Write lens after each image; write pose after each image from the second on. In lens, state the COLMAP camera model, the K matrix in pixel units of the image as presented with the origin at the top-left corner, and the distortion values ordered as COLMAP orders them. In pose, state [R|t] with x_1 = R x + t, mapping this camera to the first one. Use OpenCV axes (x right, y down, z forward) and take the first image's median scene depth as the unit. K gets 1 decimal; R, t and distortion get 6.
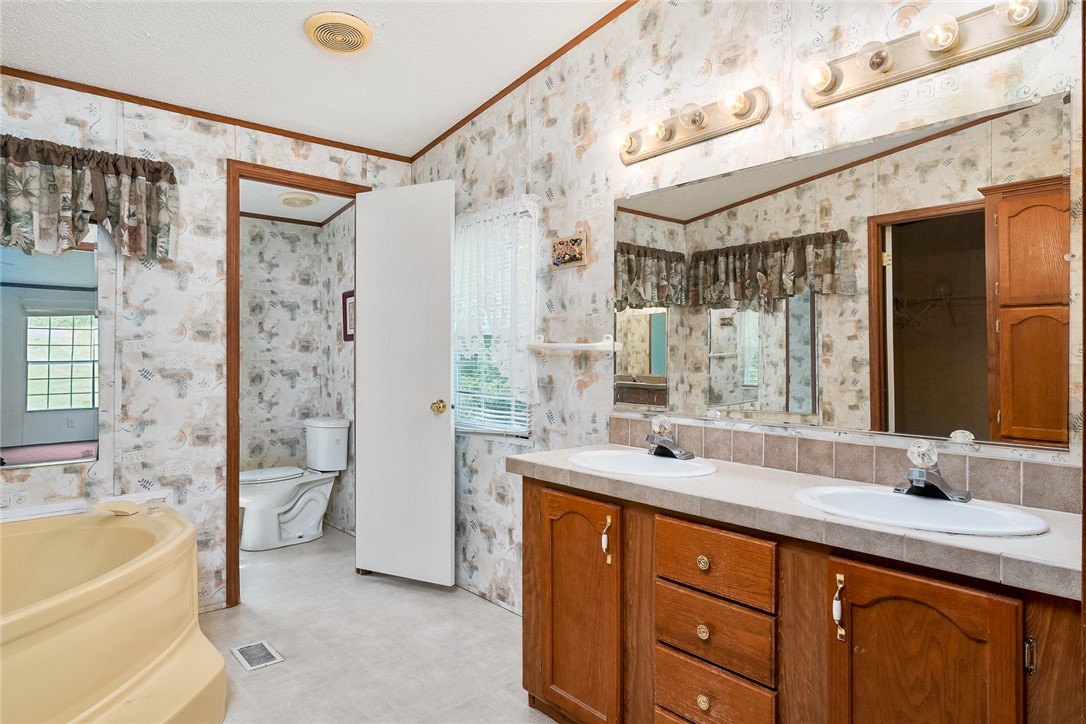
lens RADIAL K [[625.6, 0, 537.9], [0, 625.6, 355.1], [0, 0, 1]] dist [-0.008087, 0.004213]
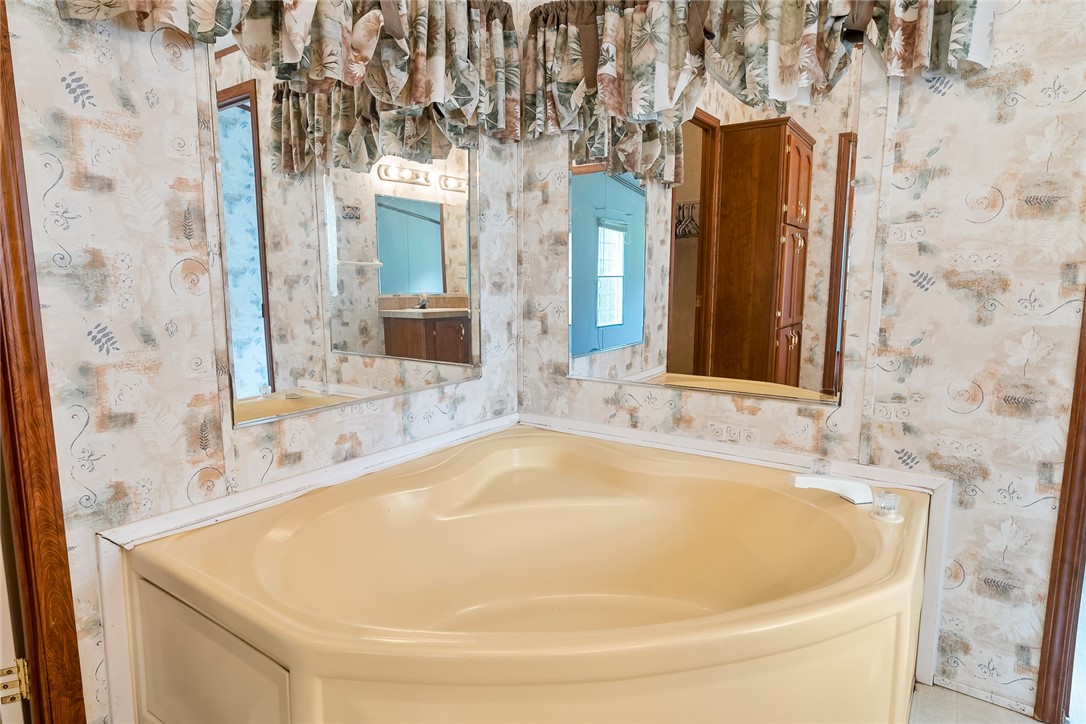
lens RADIAL K [[603.1, 0, 552.3], [0, 603.1, 355.5], [0, 0, 1]] dist [-0.003543, 0.000759]
pose [[0.247968, 0.133683, -0.959500, -0.157419], [0.004414, 0.990267, 0.139110, 0.020578], [0.968758, -0.038730, 0.244964, 0.527311]]
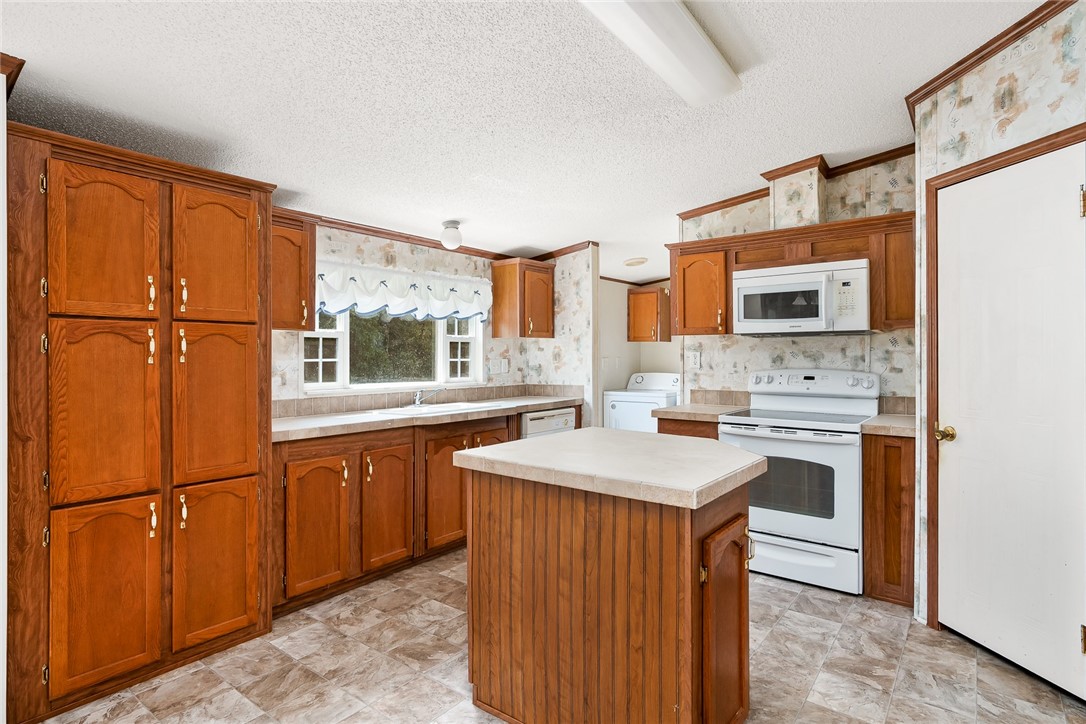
lens RADIAL K [[558.2, 0, 538.7], [0, 558.2, 354.3], [0, 0, 1]] dist [-0.012514, 0.006689]
pose [[-0.748014, -0.000582, 0.663682, -0.752965], [-0.002622, 0.999994, -0.002077, 0.545130], [-0.663677, -0.003294, -0.748012, 1.448324]]
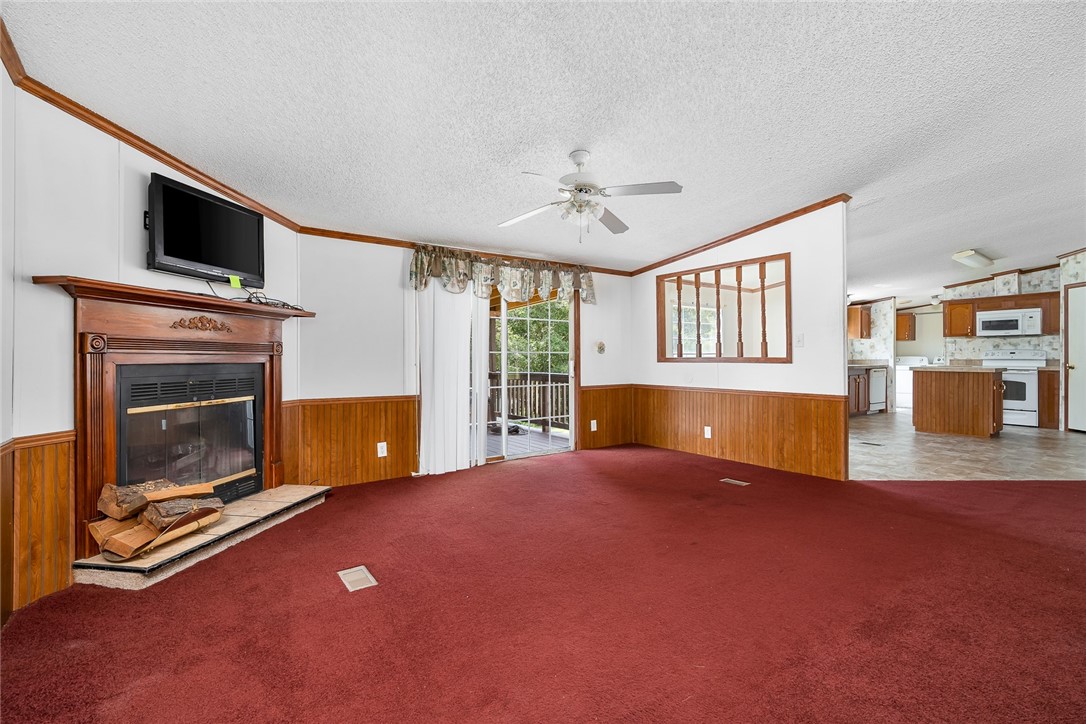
lens RADIAL K [[492.5, 0, 541.7], [0, 492.5, 357.9], [0, 0, 1]] dist [-0.011674, 0.004354]
pose [[-0.546602, -0.002479, 0.837389, -1.274831], [-0.006544, 0.999978, -0.001311, 0.648285], [-0.837367, -0.006196, -0.546606, 4.026908]]
